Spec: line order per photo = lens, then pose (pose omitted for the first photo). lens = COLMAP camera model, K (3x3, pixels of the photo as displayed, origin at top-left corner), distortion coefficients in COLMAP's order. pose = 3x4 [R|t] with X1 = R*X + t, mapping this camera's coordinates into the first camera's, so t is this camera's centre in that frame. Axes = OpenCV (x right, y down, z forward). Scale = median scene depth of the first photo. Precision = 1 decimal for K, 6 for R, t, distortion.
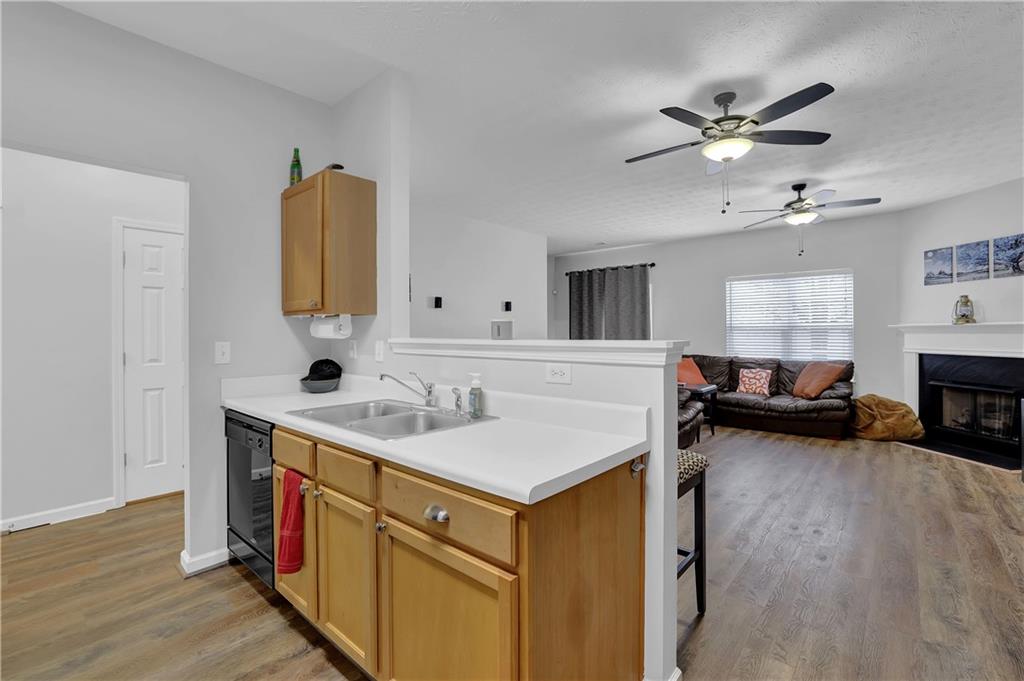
lens RADIAL K [[460.3, 0, 491.3], [0, 460.3, 330.7], [0, 0, 1]] dist [-0.037929, 0.013754]
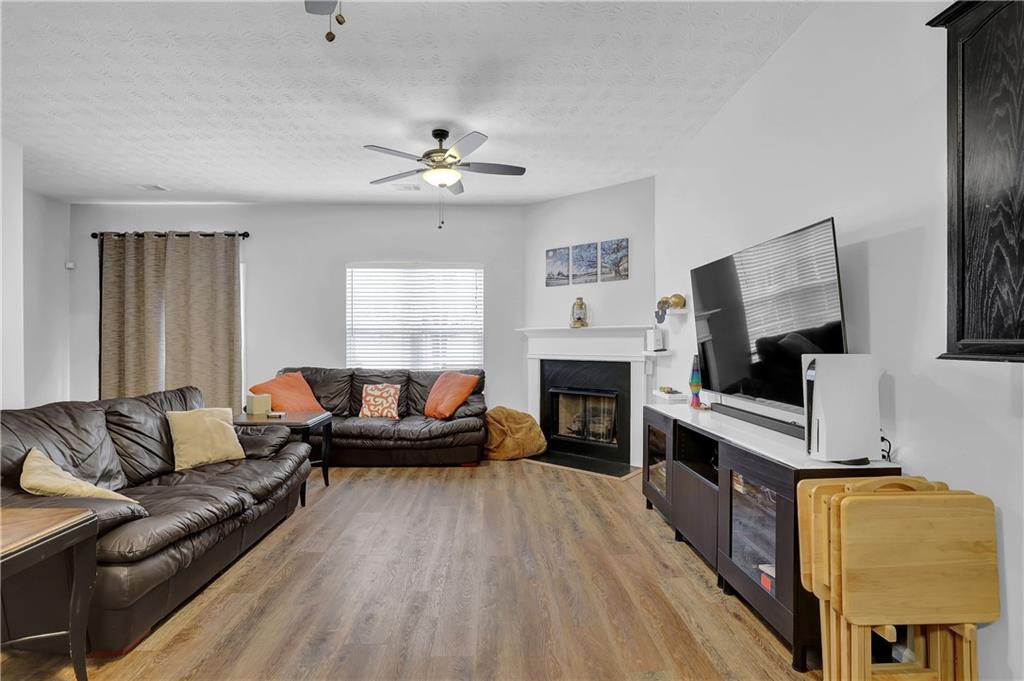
lens RADIAL K [[493.5, 0, 495.8], [0, 493.5, 342.4], [0, 0, 1]] dist [-0.030280, 0.005974]
pose [[0.724468, 0.003451, 0.689300, 0.180069], [-0.005668, 0.999983, 0.000950, 0.015313], [-0.689286, -0.004596, 0.724475, 0.326521]]
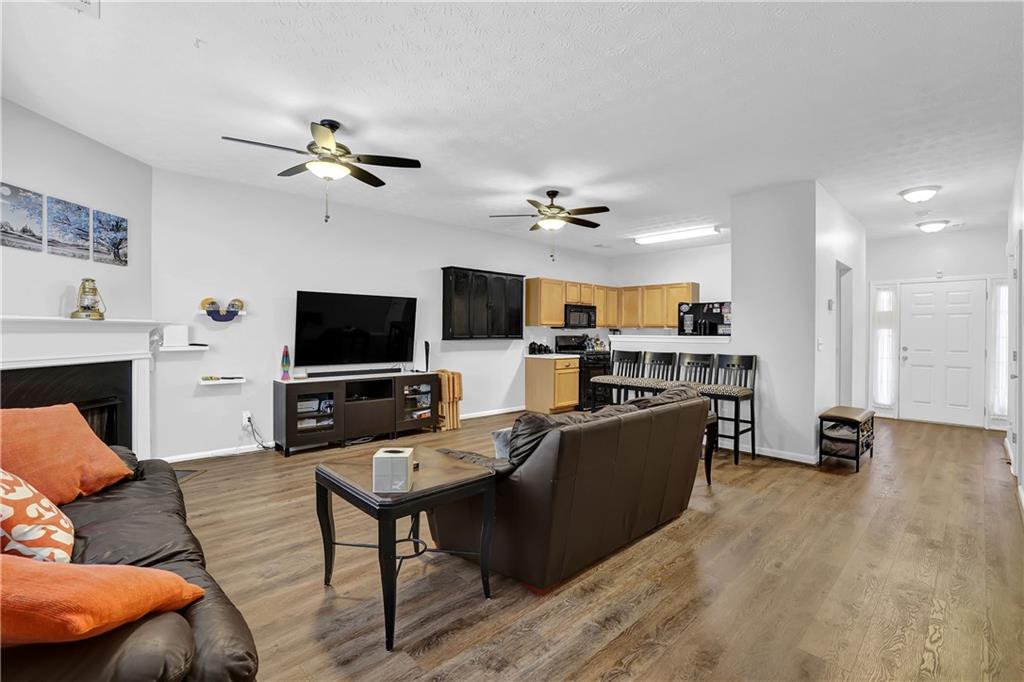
lens RADIAL K [[460.3, 0, 512.7], [0, 460.3, 337.6], [0, 0, 1]] dist [-0.037929, 0.013754]
pose [[-0.997324, -0.005747, 0.072889, 0.306509], [-0.004963, 0.999928, 0.010934, 0.002068], [-0.072946, 0.010543, -0.997280, 1.505198]]
